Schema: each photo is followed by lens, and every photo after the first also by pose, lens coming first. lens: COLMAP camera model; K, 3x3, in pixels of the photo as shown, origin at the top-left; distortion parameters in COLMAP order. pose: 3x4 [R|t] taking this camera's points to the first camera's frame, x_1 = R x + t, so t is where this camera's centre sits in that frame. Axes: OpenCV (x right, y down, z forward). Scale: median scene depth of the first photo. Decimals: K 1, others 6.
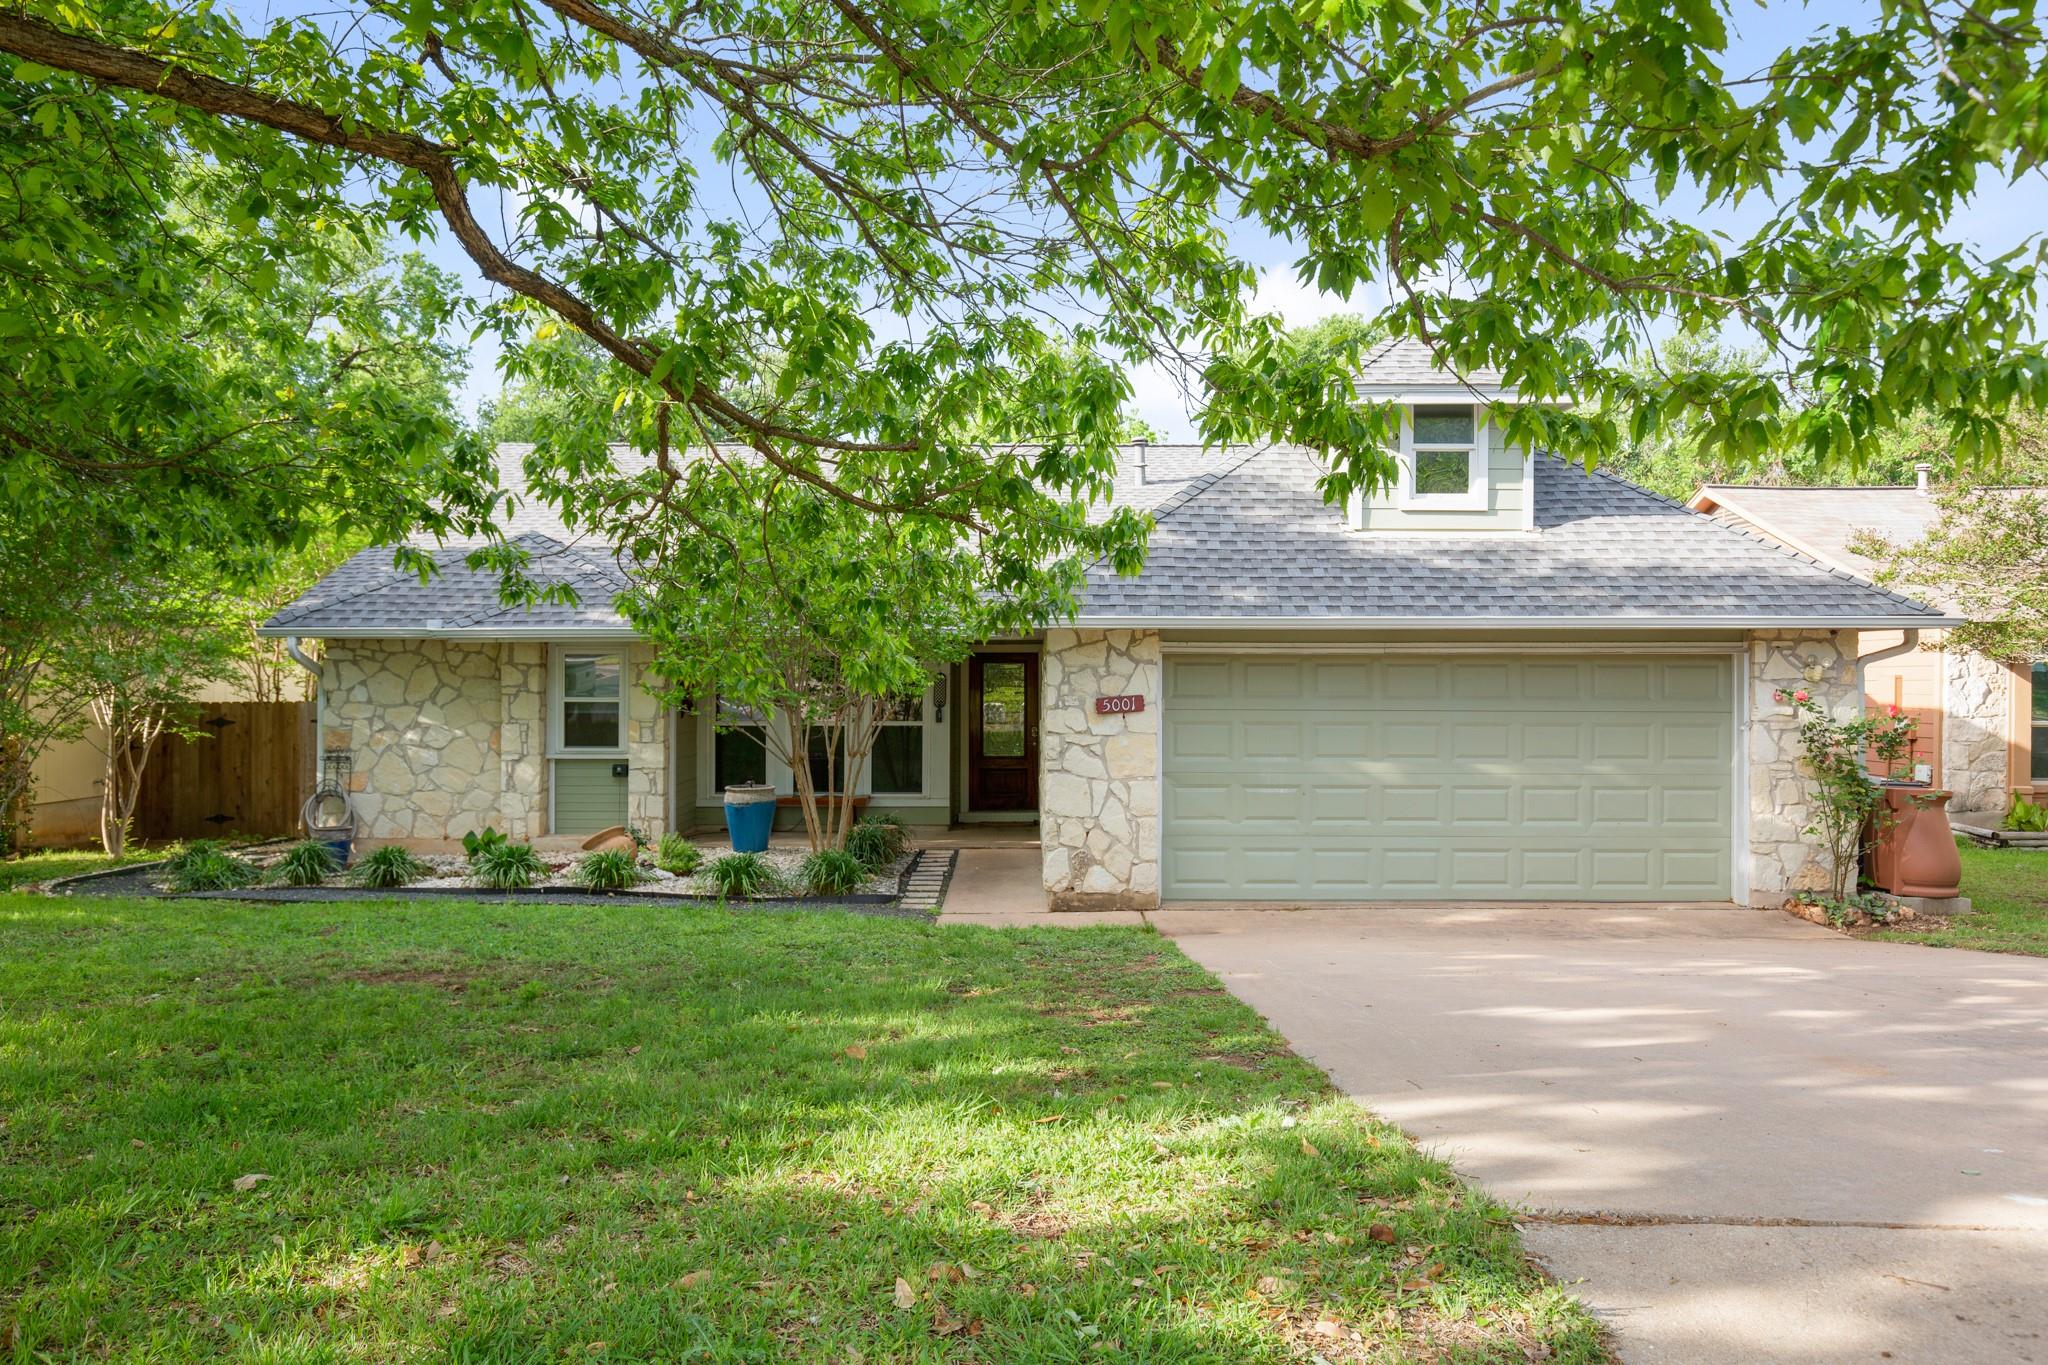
lens RADIAL K [[1416.2, 0, 1024.8], [0, 1416.2, 678.8], [0, 0, 1]] dist [-0.023904, -0.009931]
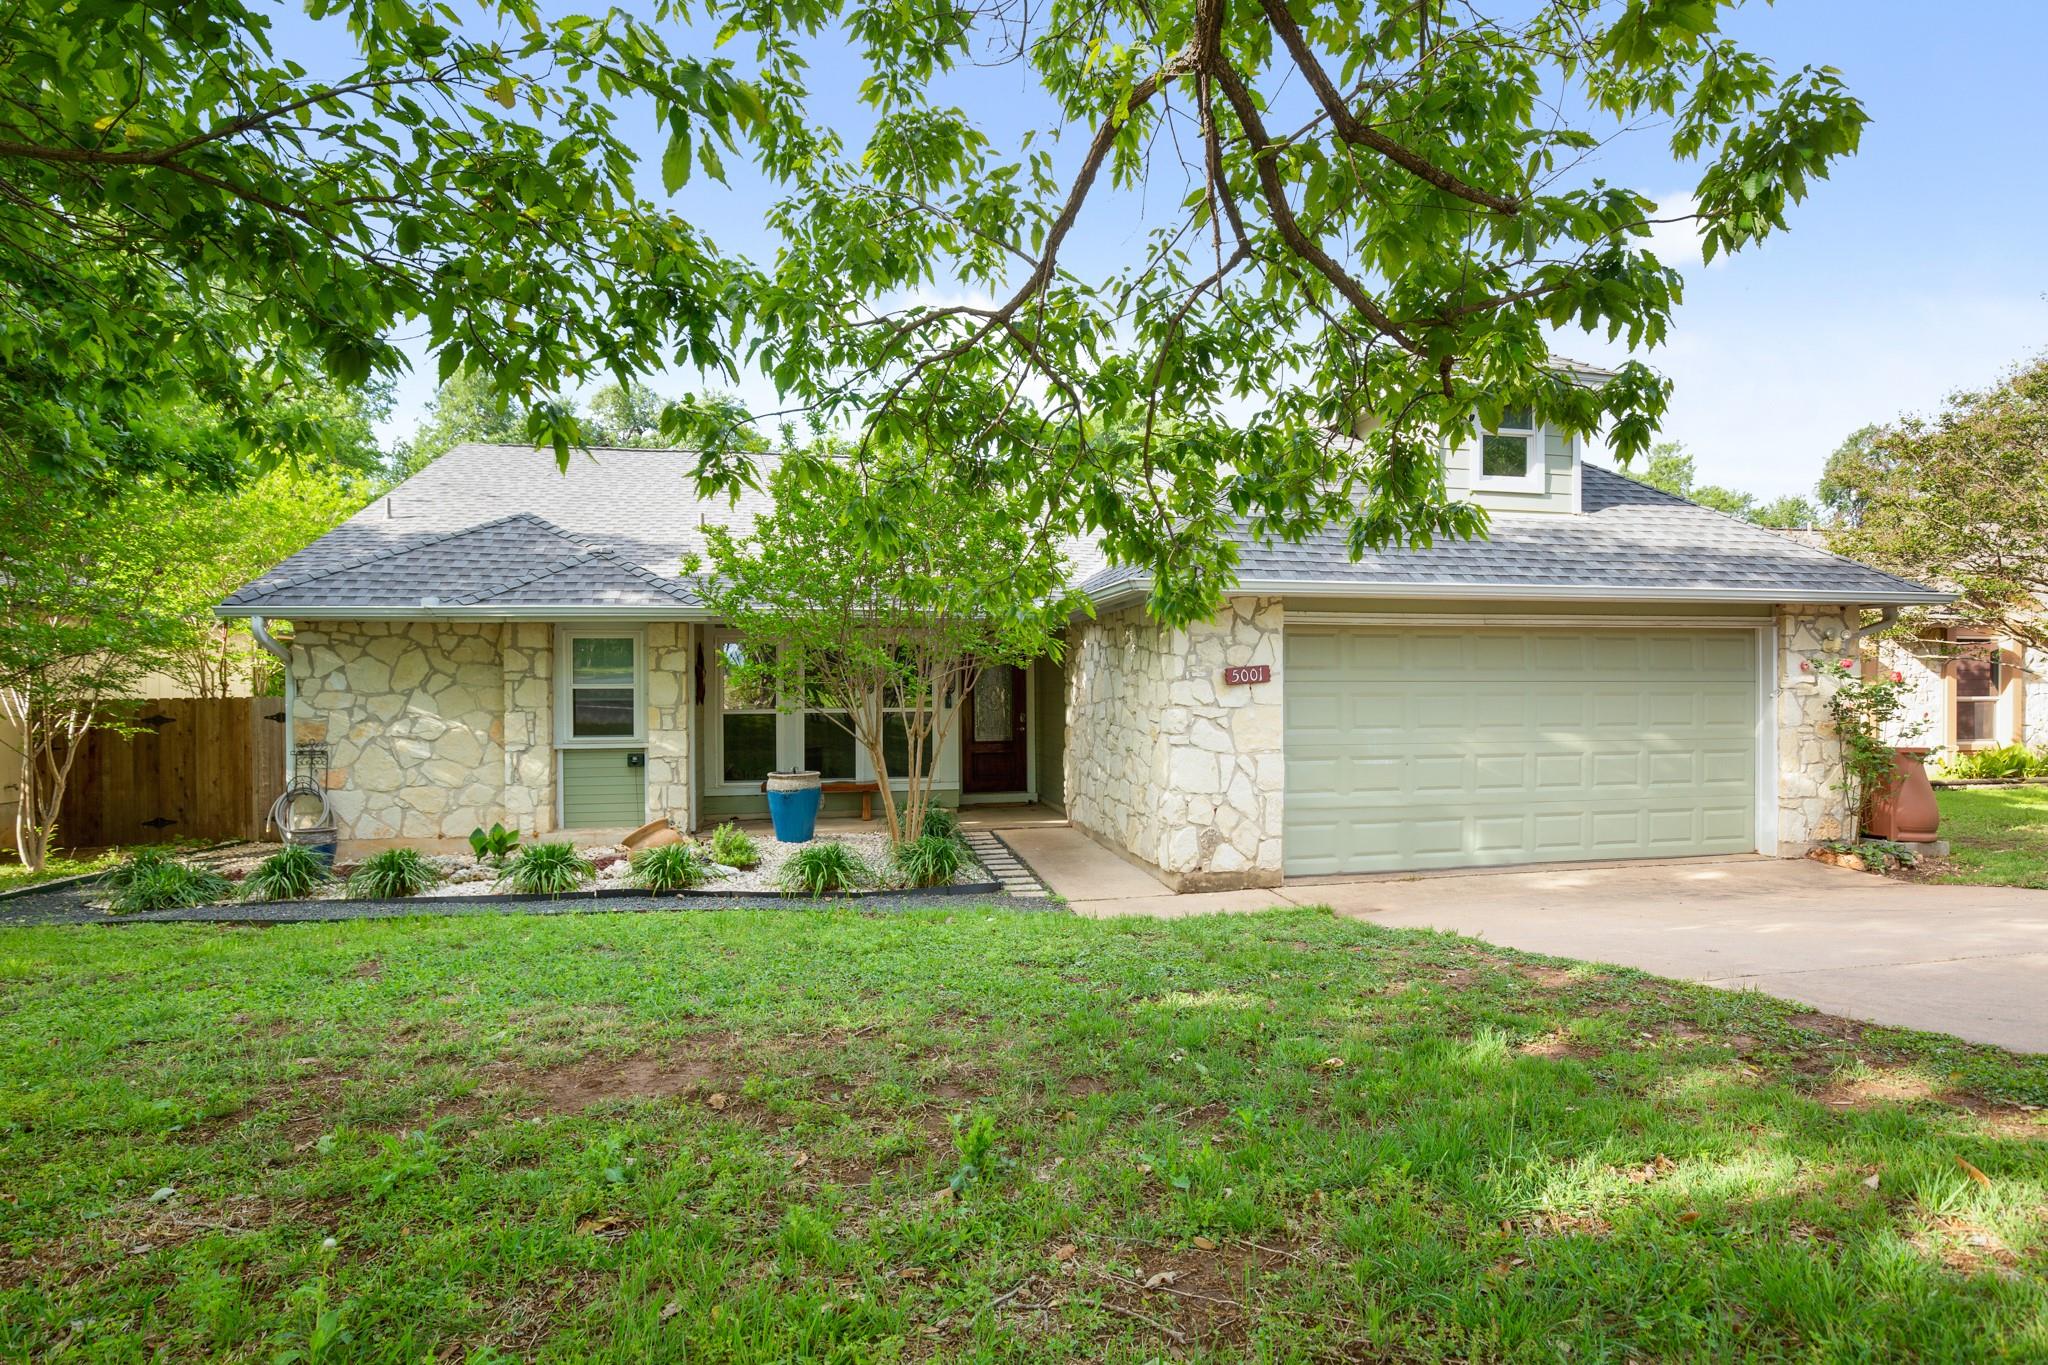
lens RADIAL K [[1053.4, 0, 1027.9], [0, 1053.4, 701.5], [0, 0, 1]] dist [-0.043141, 0.004547]
pose [[0.979117, -0.008851, 0.203107, -0.197397], [0.008186, 0.999958, 0.004116, 0.028334], [-0.203135, -0.002367, 0.979148, 0.294422]]
